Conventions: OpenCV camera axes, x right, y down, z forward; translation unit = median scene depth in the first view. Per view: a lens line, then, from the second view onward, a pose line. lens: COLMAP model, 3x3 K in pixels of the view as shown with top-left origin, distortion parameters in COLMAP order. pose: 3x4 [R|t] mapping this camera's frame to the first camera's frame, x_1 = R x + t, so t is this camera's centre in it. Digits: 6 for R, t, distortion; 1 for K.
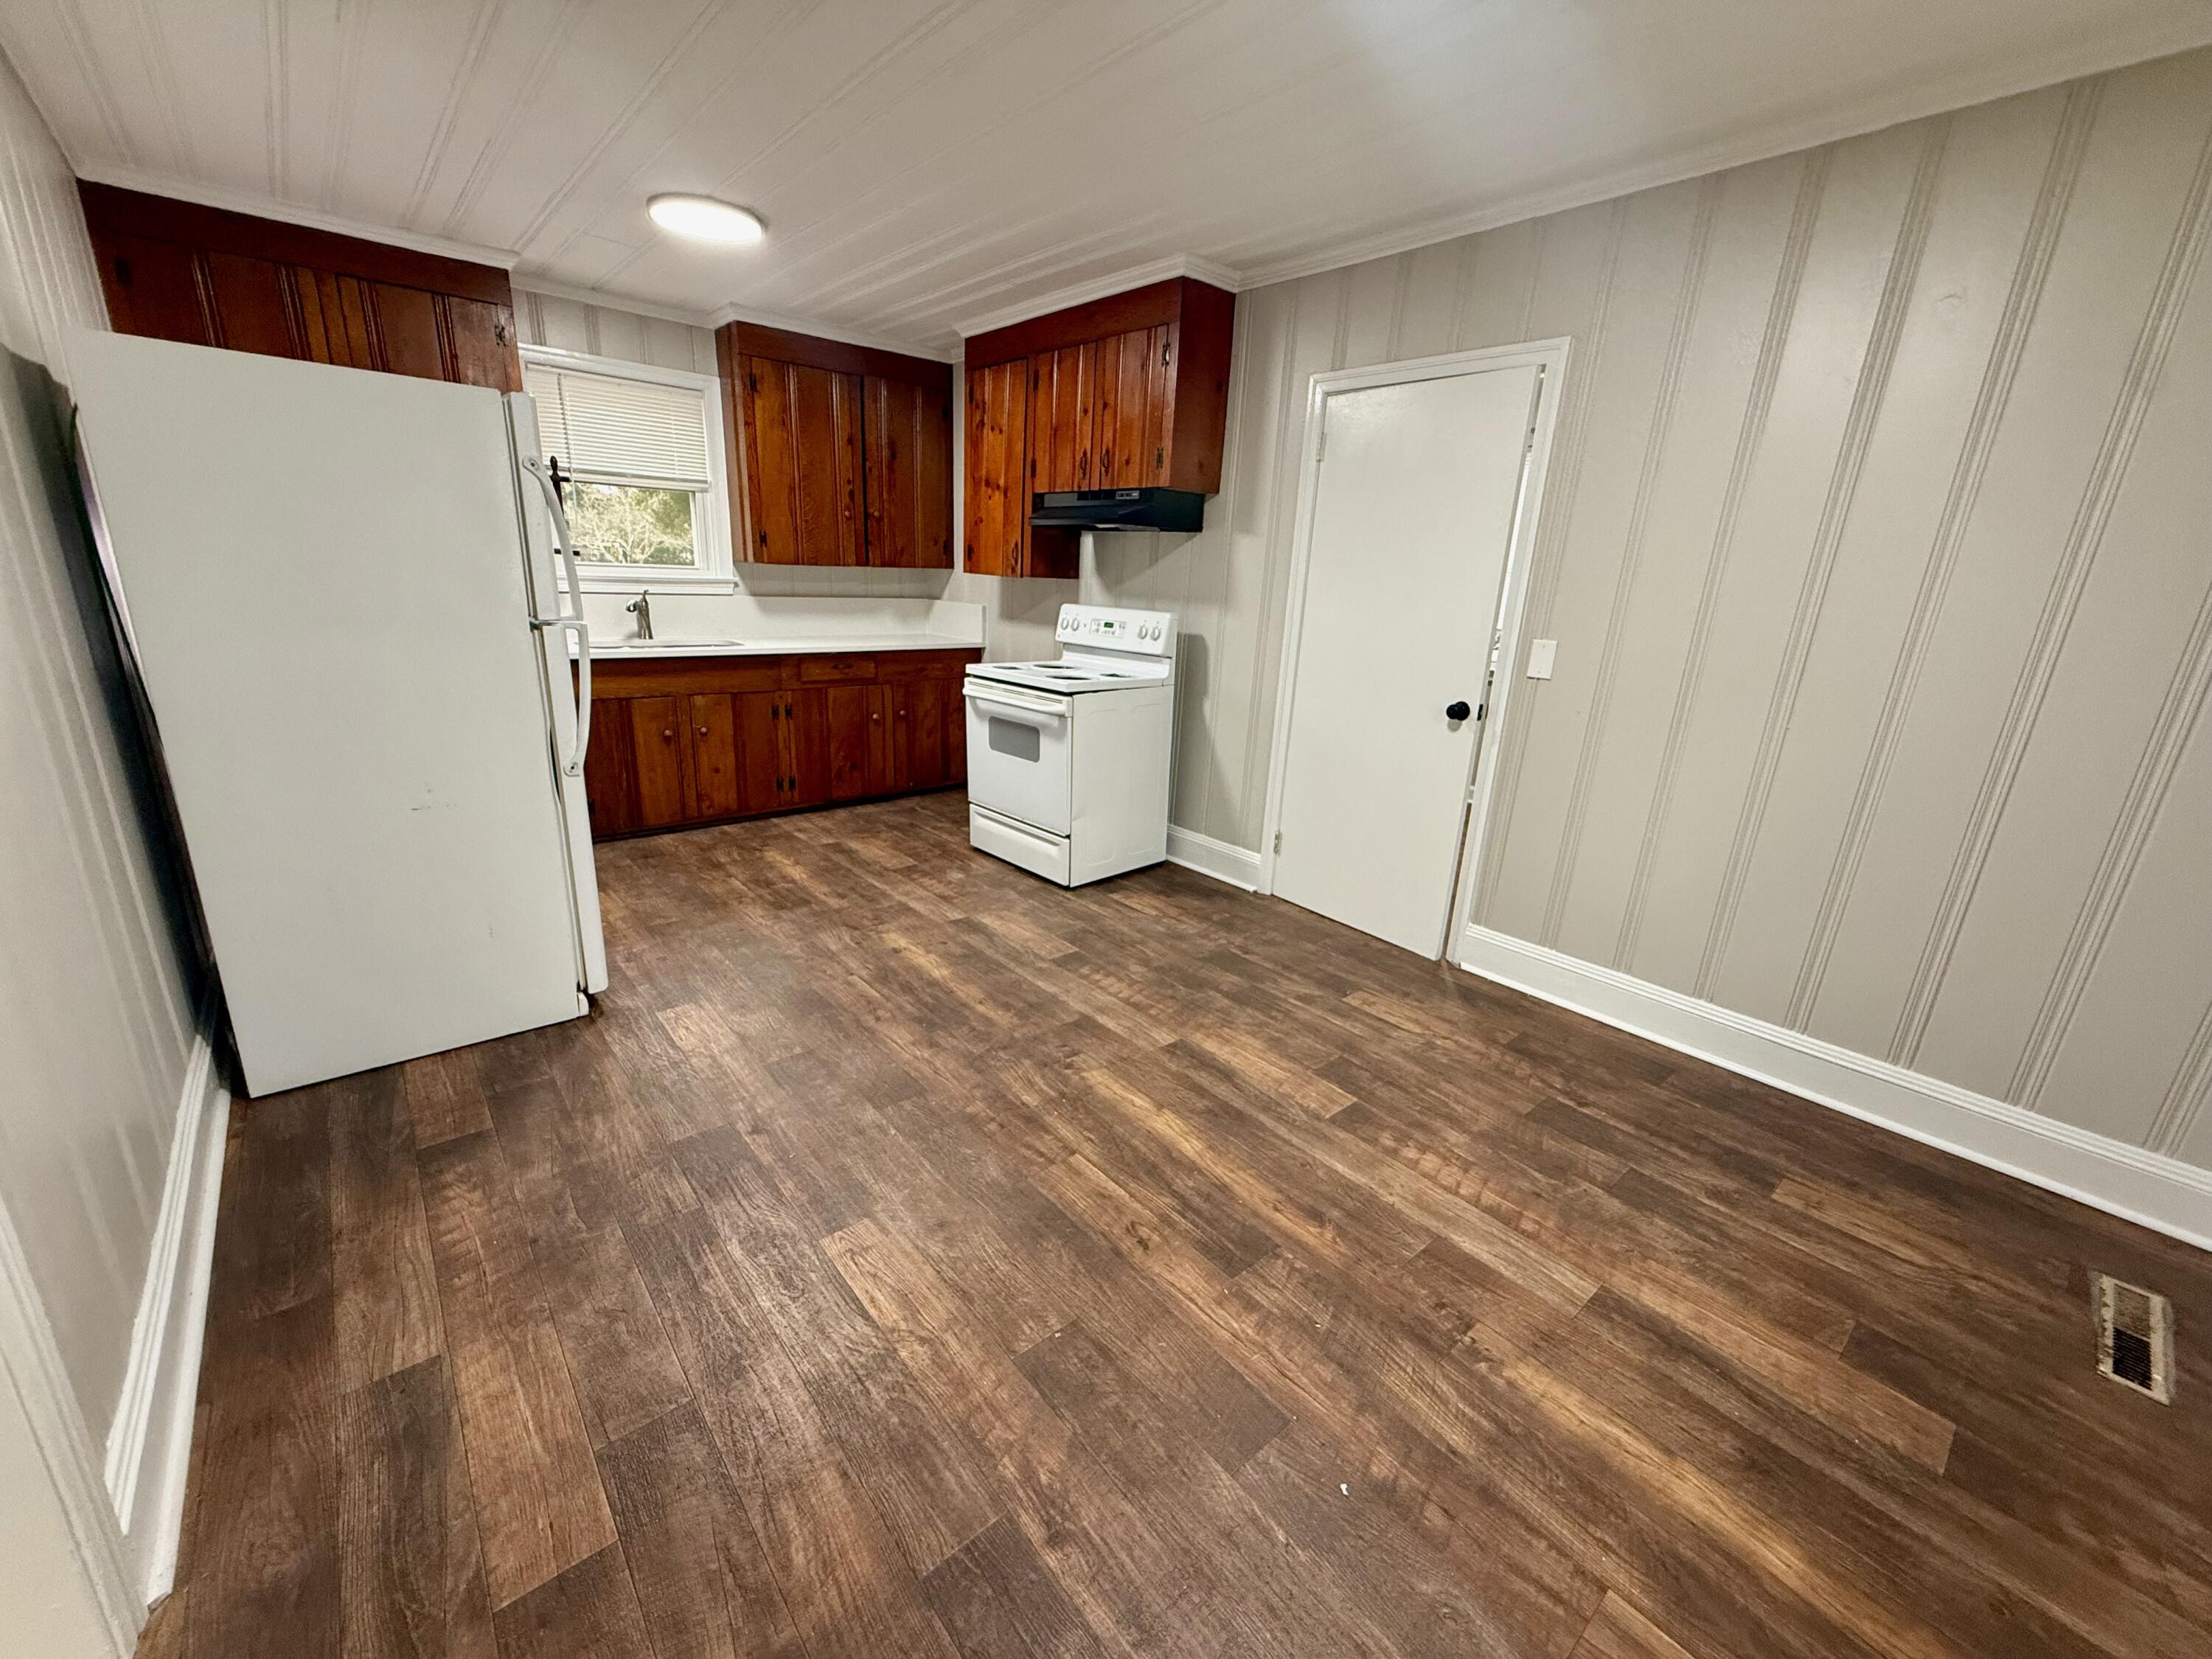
lens RADIAL K [[883.0, 0, 1106.0], [0, 883.0, 829.5], [0, 0, 1]] dist [0.002238, 0.000075]
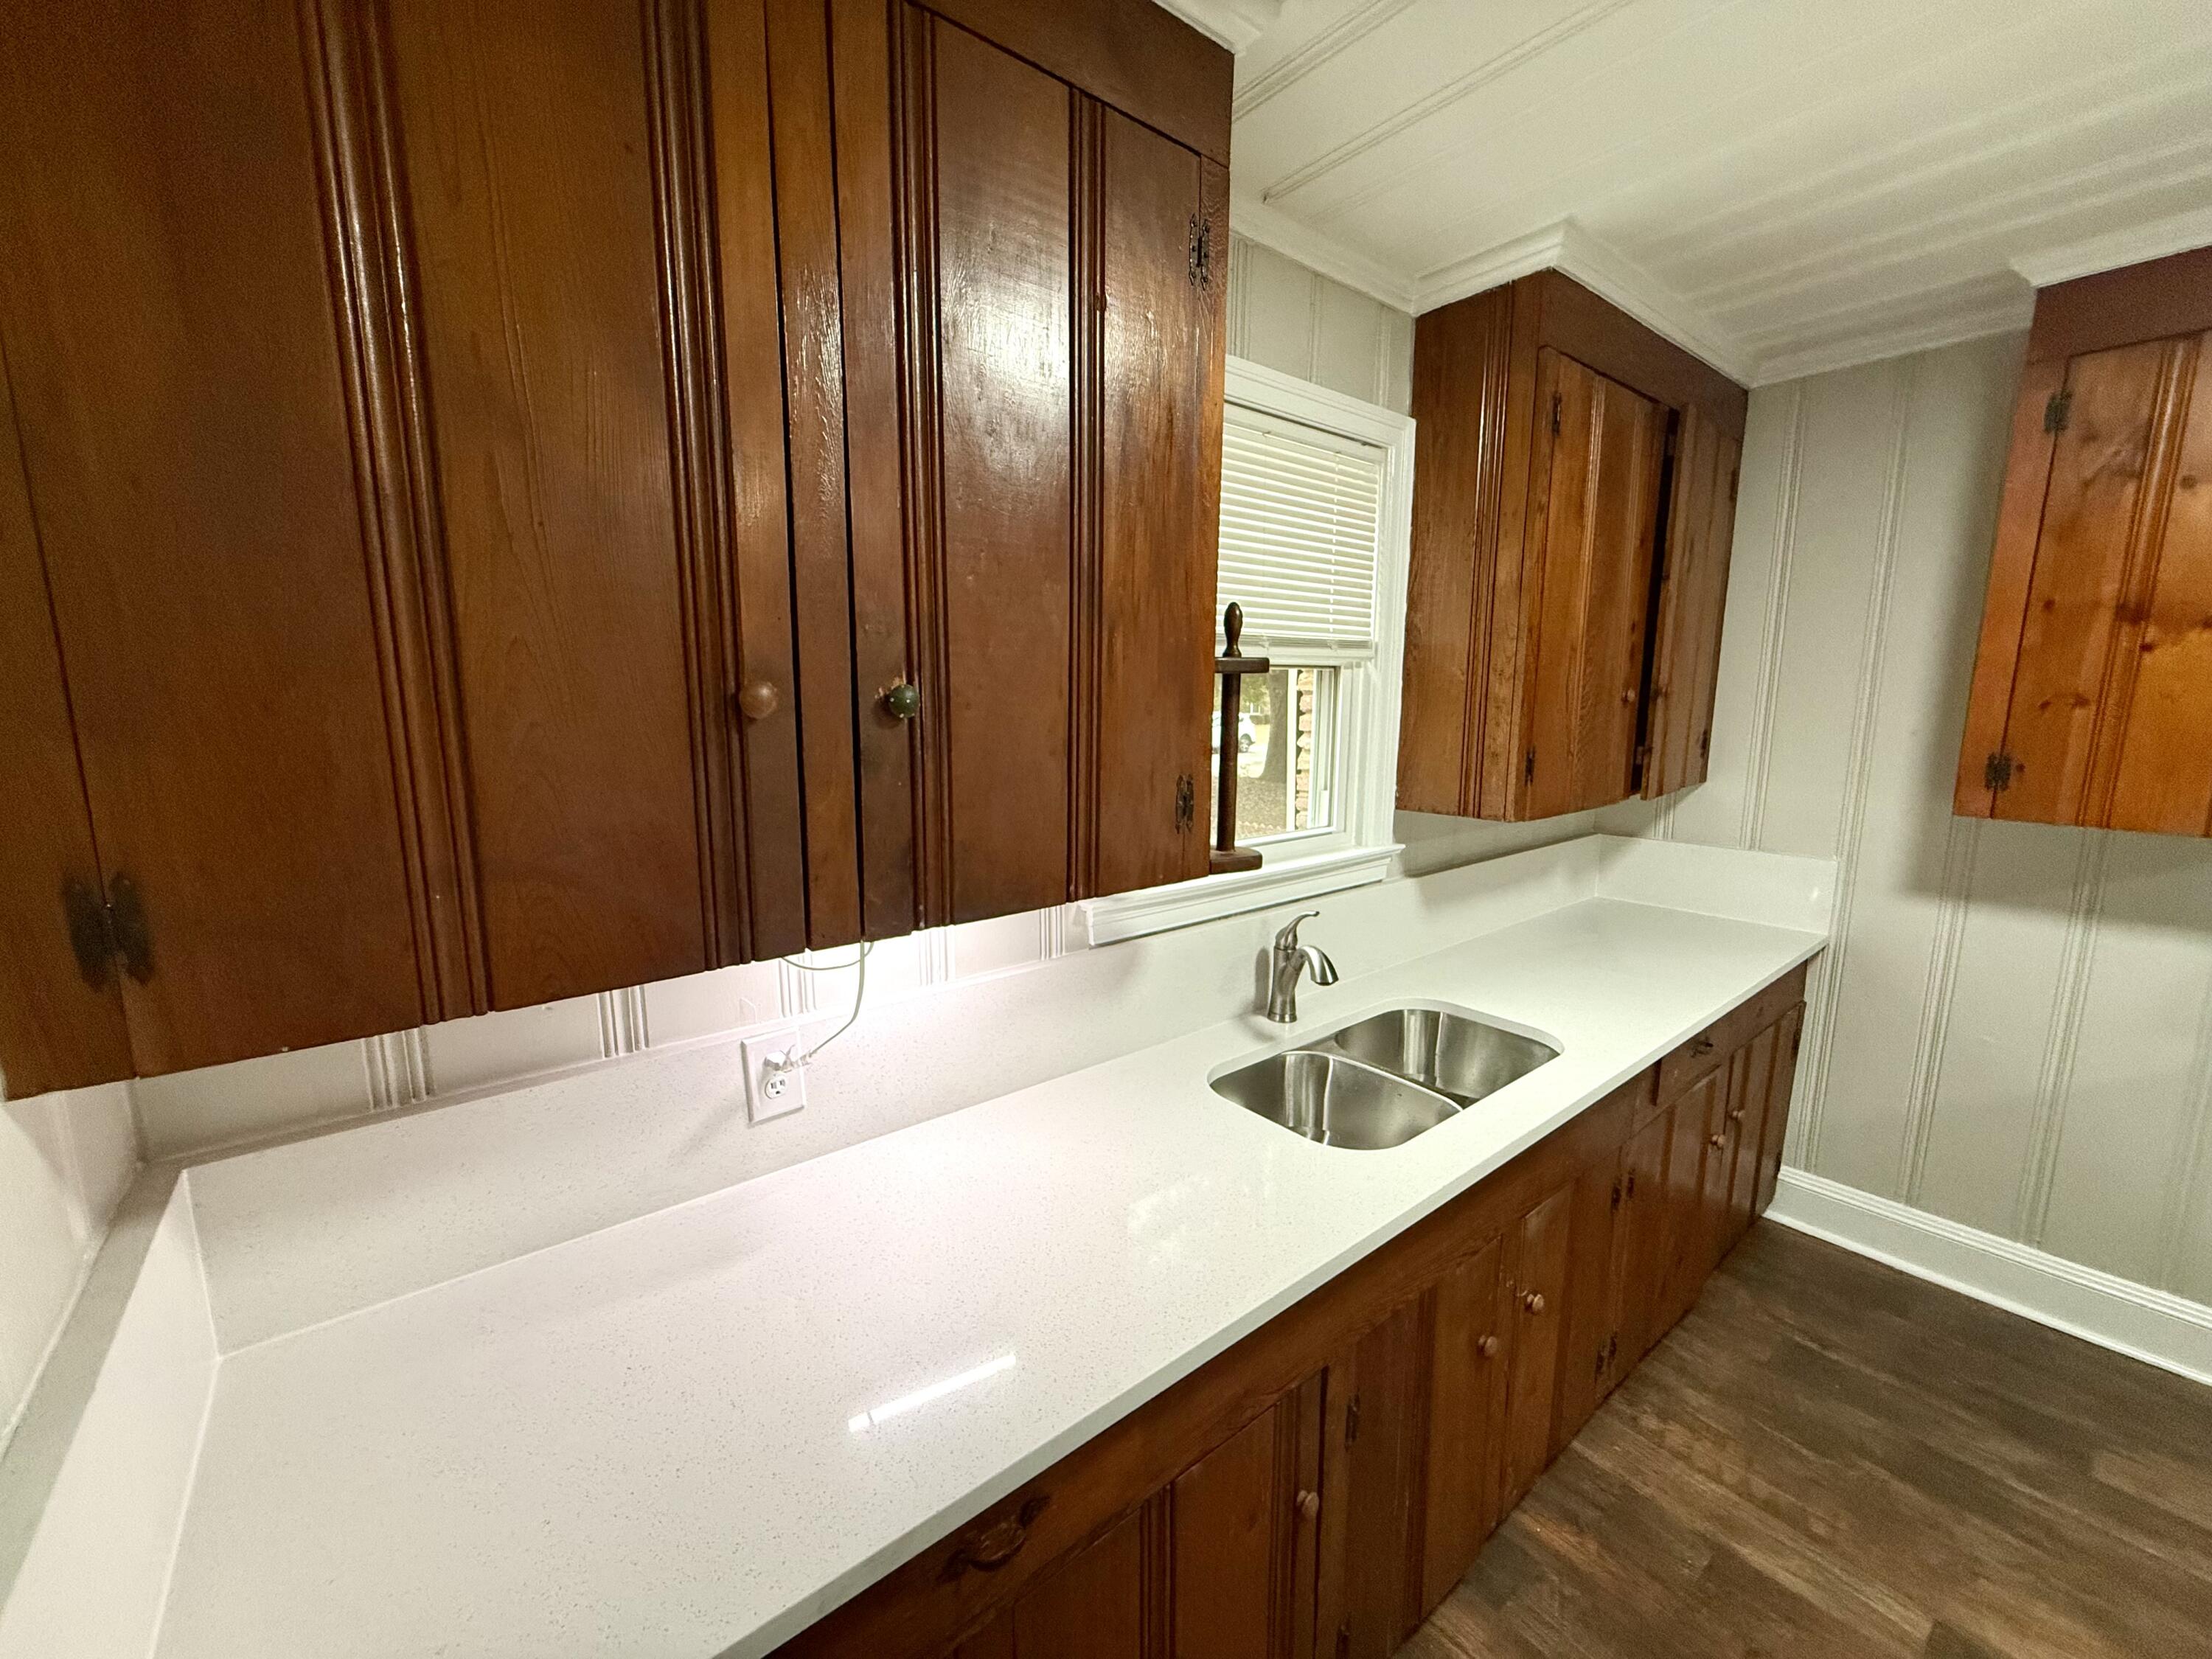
lens RADIAL K [[877.3, 0, 1099.3], [0, 877.3, 835.8], [0, 0, 1]] dist [0.000113, 0.000068]
pose [[0.997786, -0.044808, -0.049150, -0.810202], [0.038370, 0.991427, -0.124901, -0.353855], [0.054325, 0.122739, 0.990951, 0.808157]]
